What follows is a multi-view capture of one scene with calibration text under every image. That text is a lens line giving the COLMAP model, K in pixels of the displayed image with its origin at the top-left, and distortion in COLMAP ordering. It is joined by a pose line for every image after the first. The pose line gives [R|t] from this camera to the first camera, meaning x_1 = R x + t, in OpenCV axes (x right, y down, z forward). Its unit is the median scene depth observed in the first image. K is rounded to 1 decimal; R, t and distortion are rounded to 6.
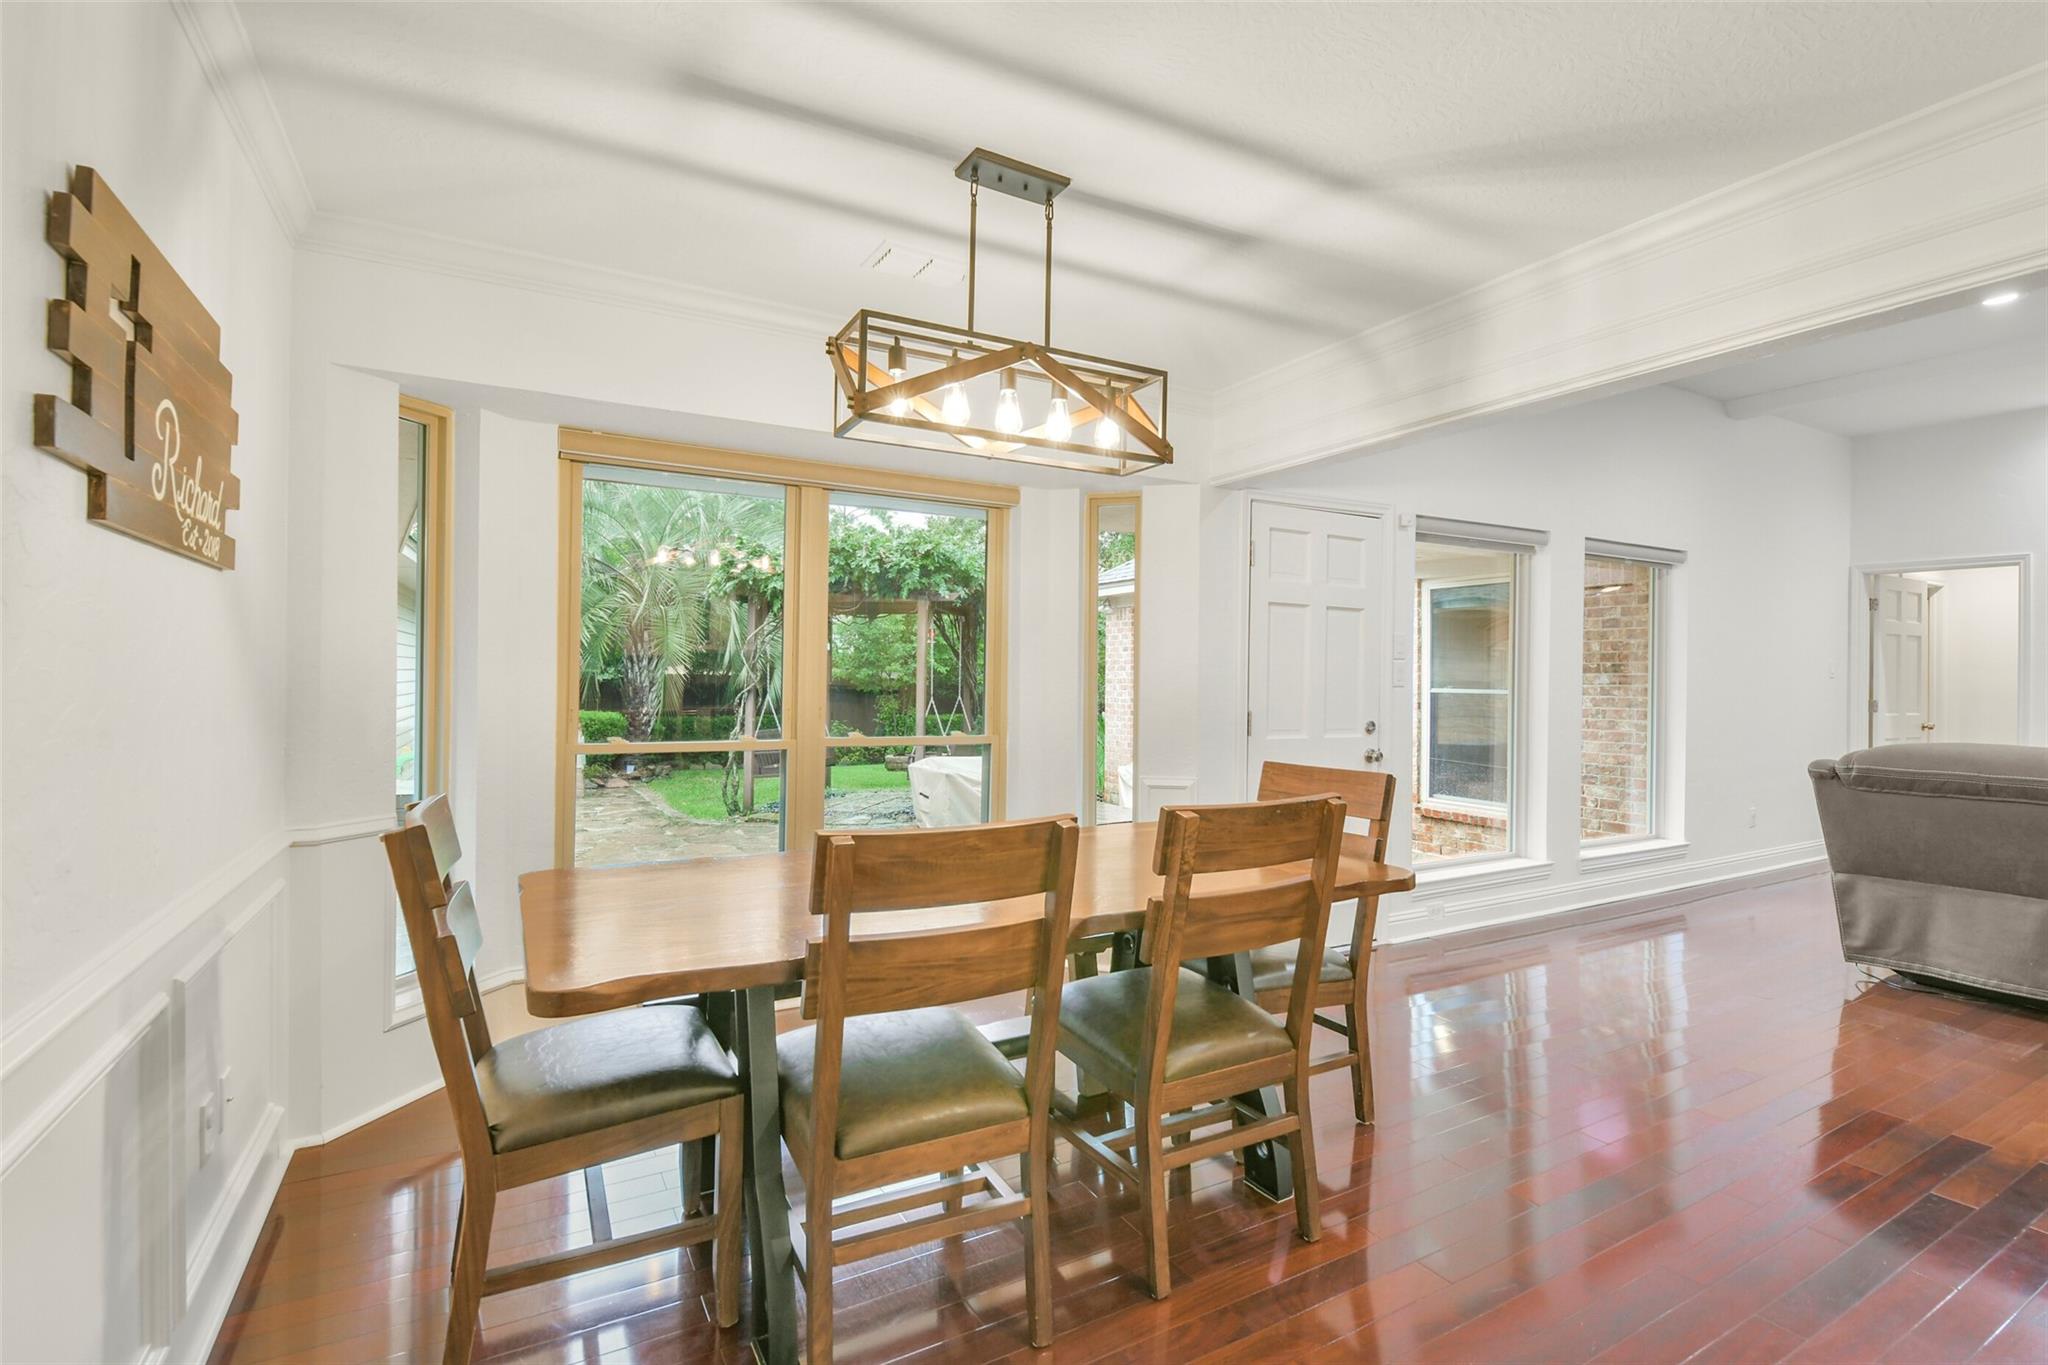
lens RADIAL K [[931.1, 0, 1025.5], [0, 931.1, 678.3], [0, 0, 1]] dist [-0.001977, -0.000470]
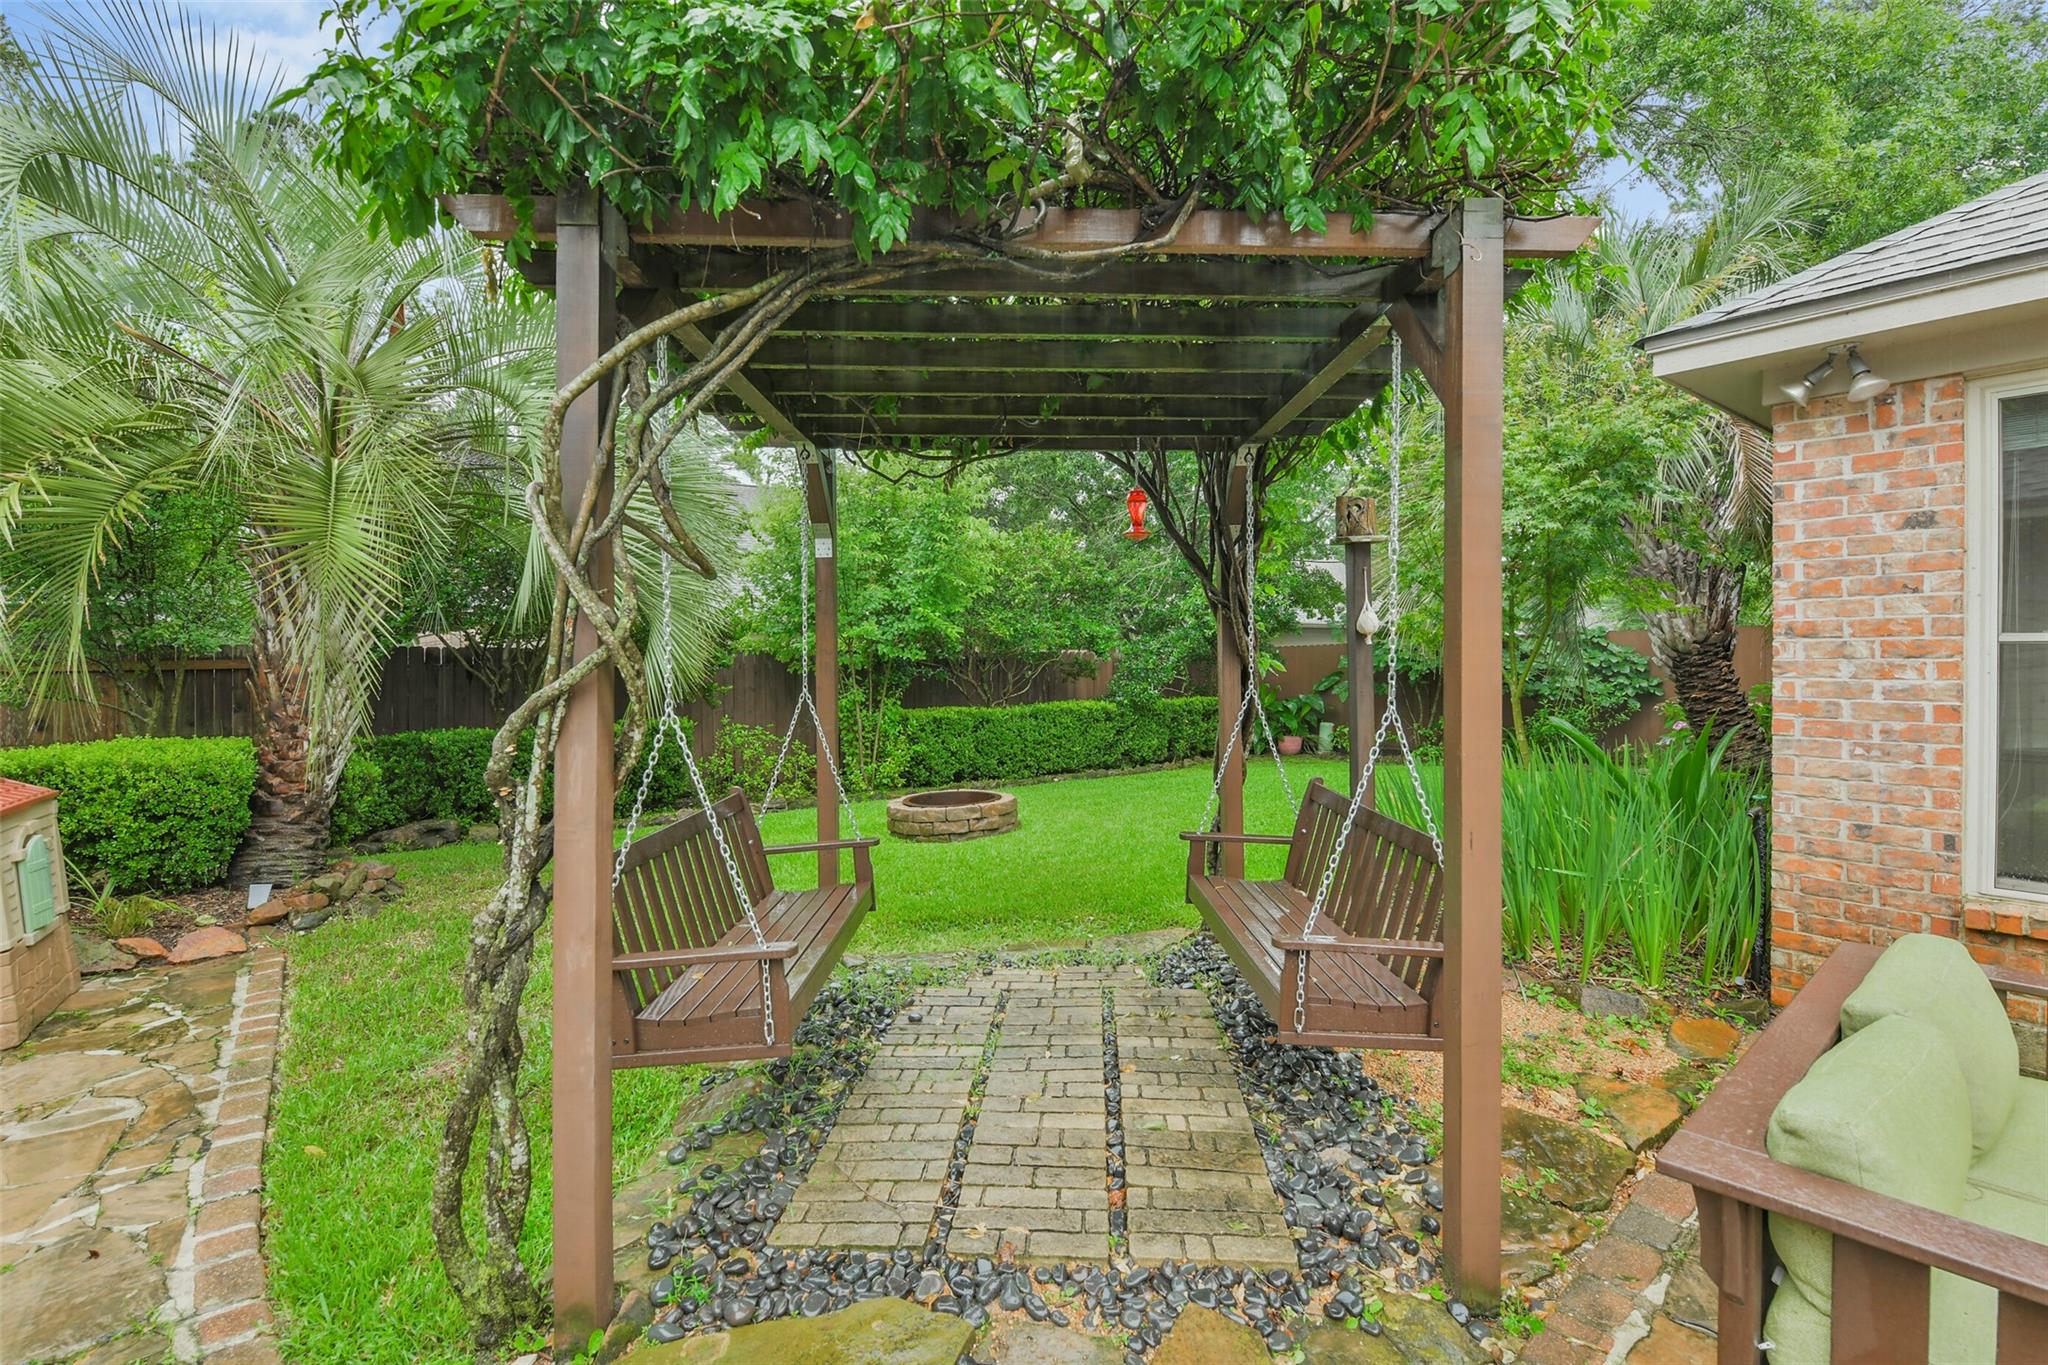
lens RADIAL K [[905.1, 0, 1022.2], [0, 905.1, 665.6], [0, 0, 1]] dist [0.003235, -0.009399]
pose [[0.988321, -0.015057, 0.151639, -0.390110], [0.013752, 0.999859, 0.009648, 0.013741], [-0.151763, -0.007450, 0.988389, 1.335018]]
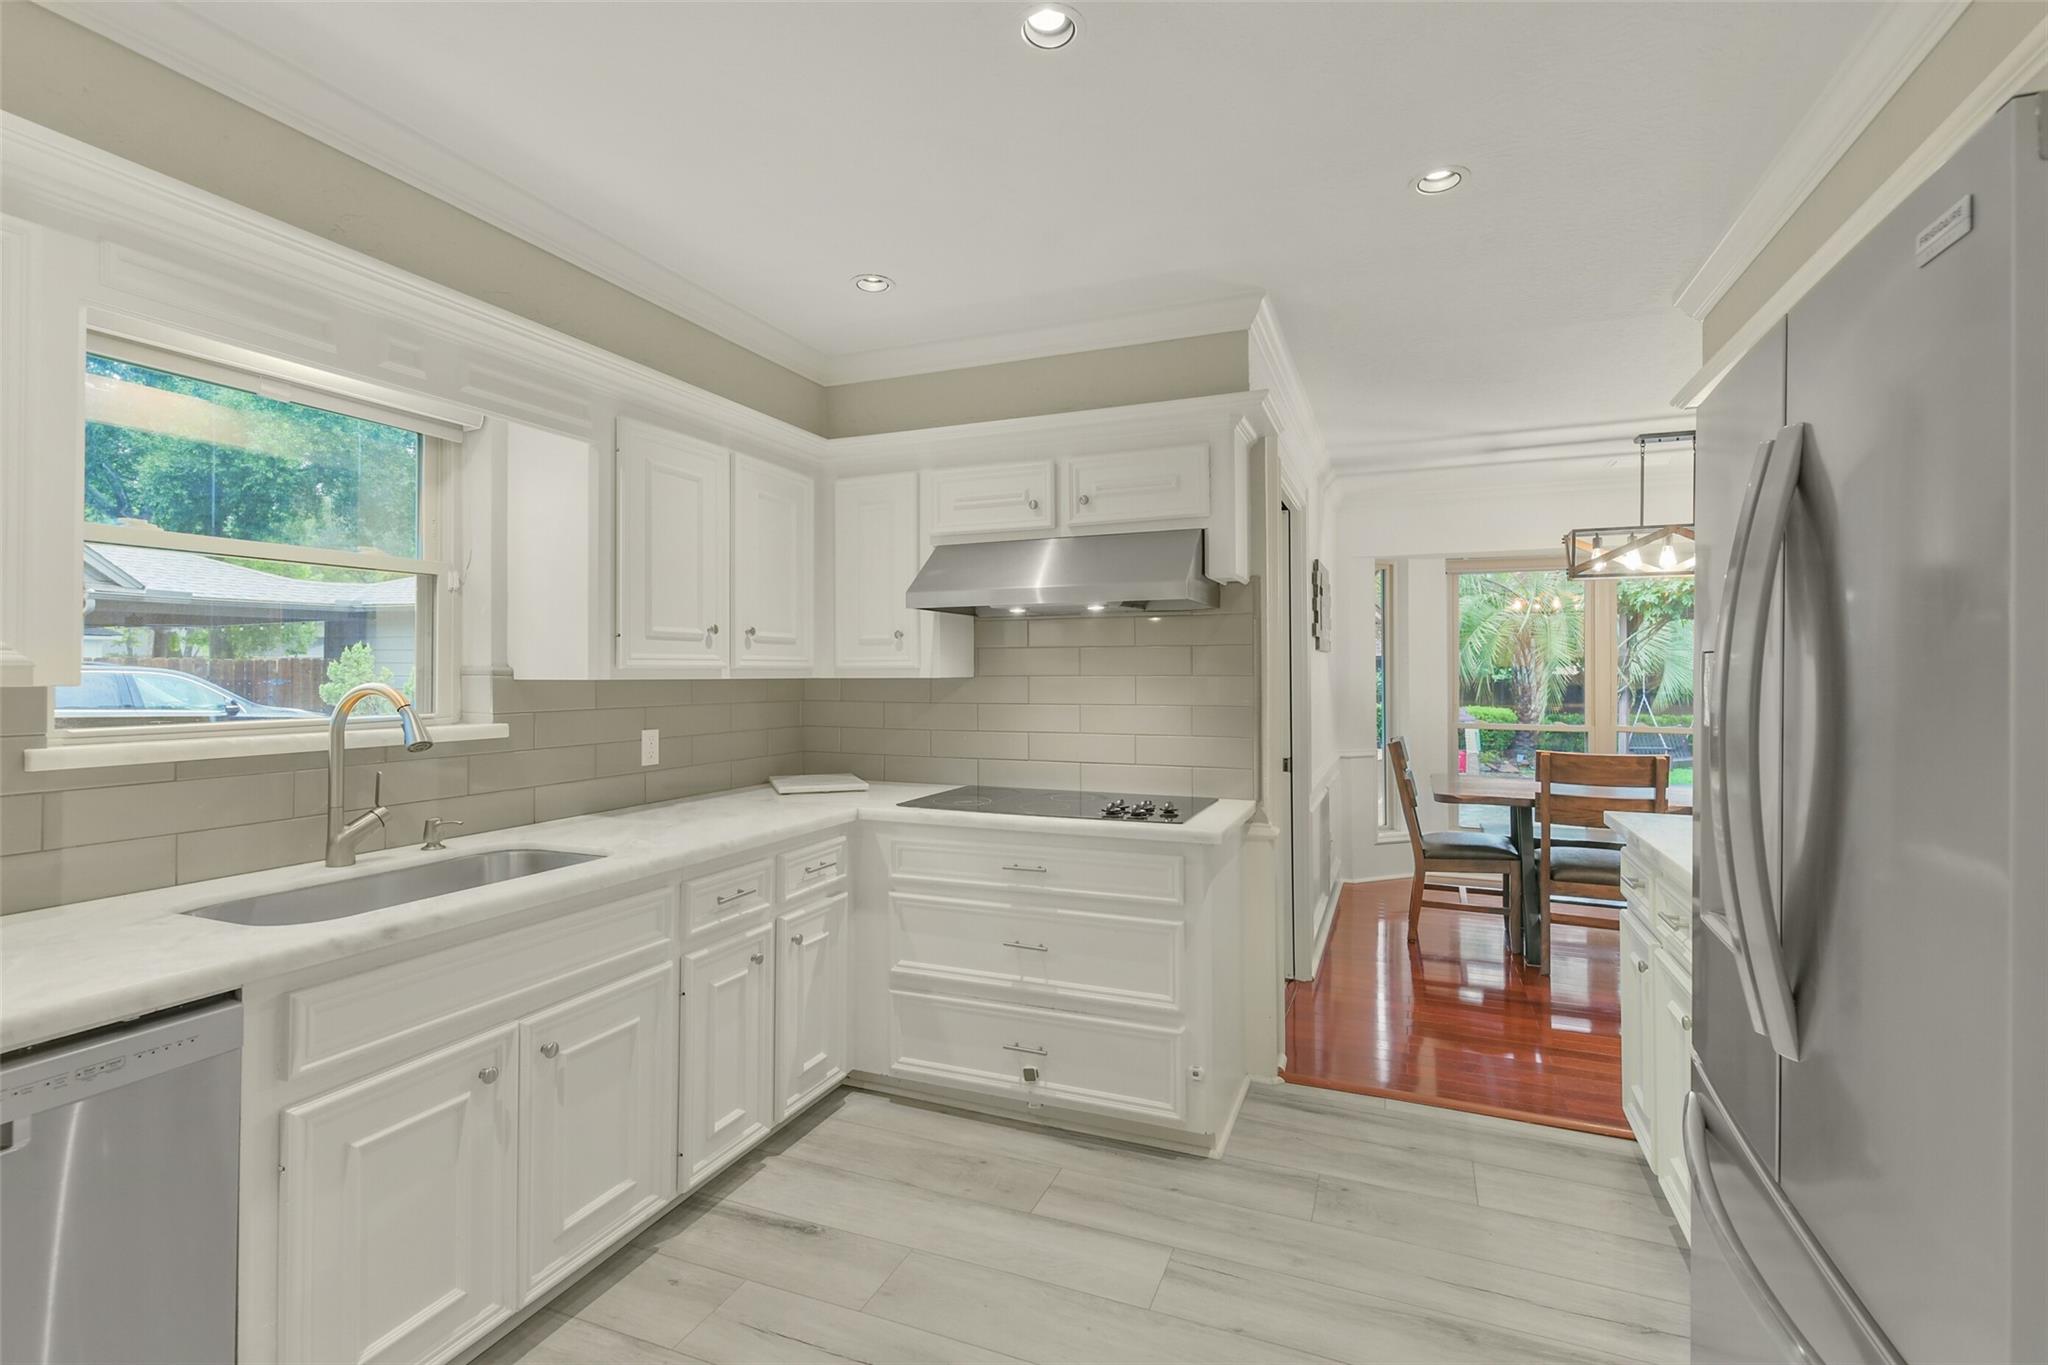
lens RADIAL K [[962.6, 0, 1023.9], [0, 962.6, 656.7], [0, 0, 1]] dist [0.068960, -0.000101]
pose [[0.630700, -0.020915, -0.775745, 0.303297], [0.007776, 0.999757, -0.020633, -0.018136], [0.775988, 0.006981, 0.630709, -0.563291]]
